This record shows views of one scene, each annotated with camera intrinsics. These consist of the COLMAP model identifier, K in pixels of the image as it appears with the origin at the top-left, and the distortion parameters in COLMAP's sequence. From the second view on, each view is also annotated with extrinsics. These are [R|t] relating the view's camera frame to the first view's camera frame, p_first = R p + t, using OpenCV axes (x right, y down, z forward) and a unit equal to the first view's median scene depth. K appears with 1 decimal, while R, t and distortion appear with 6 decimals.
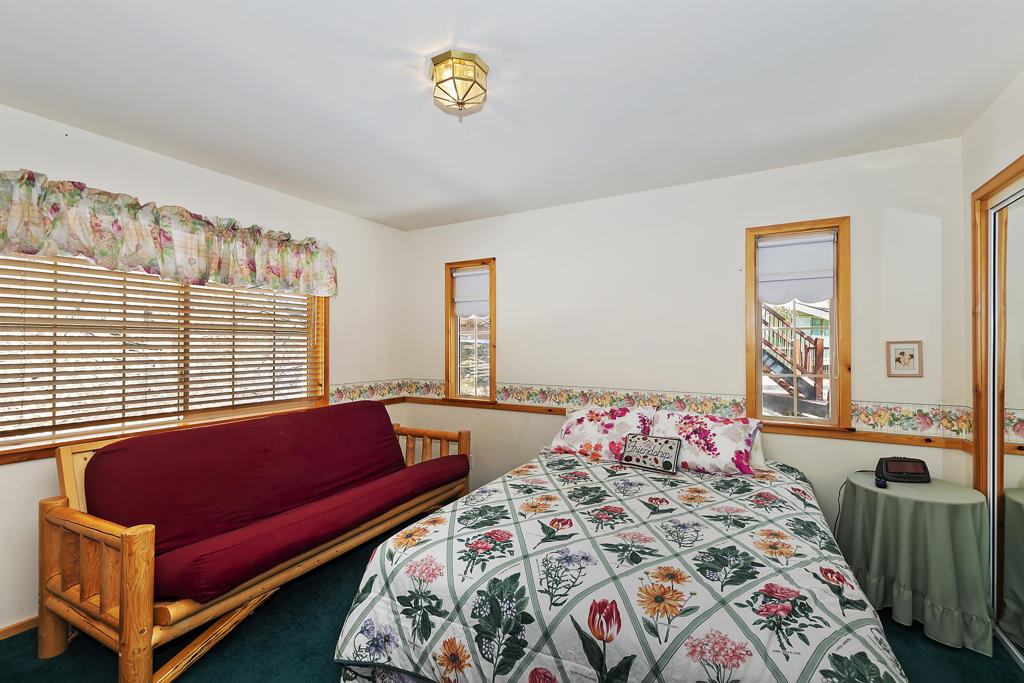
lens RADIAL K [[445.0, 0, 505.1], [0, 445.0, 341.5], [0, 0, 1]] dist [0.007106, -0.003338]
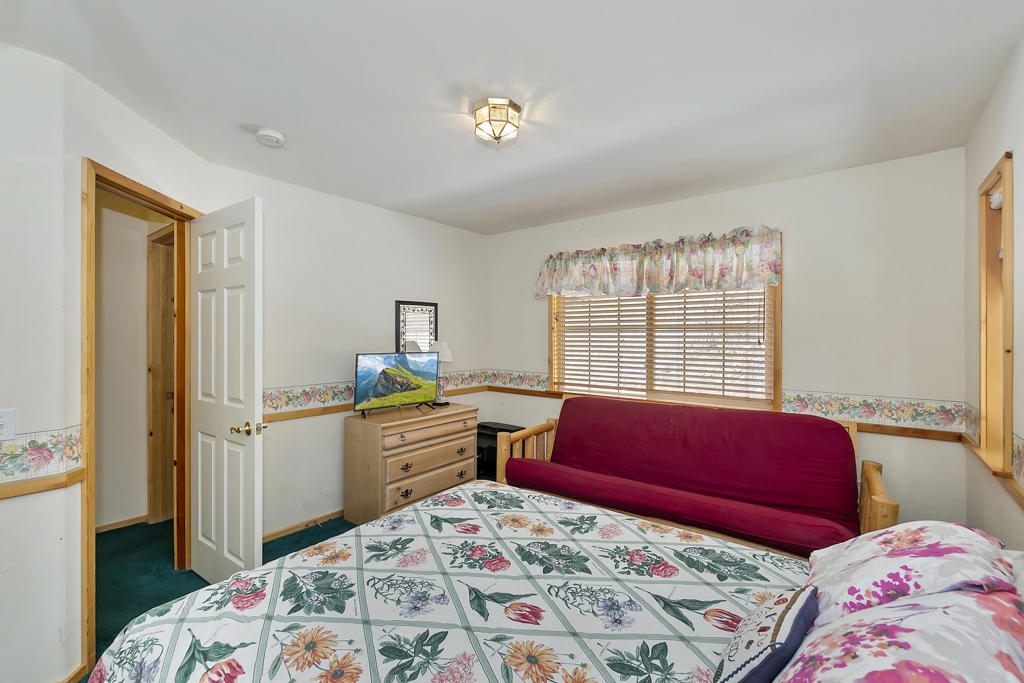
lens RADIAL K [[445.0, 0, 505.7], [0, 445.0, 344.1], [0, 0, 1]] dist [0.007106, -0.003338]
pose [[-0.153734, 0.020001, -0.987910, 0.849012], [0.007831, 0.999788, 0.019023, -0.014602], [0.988081, -0.004812, -0.153858, 0.971316]]
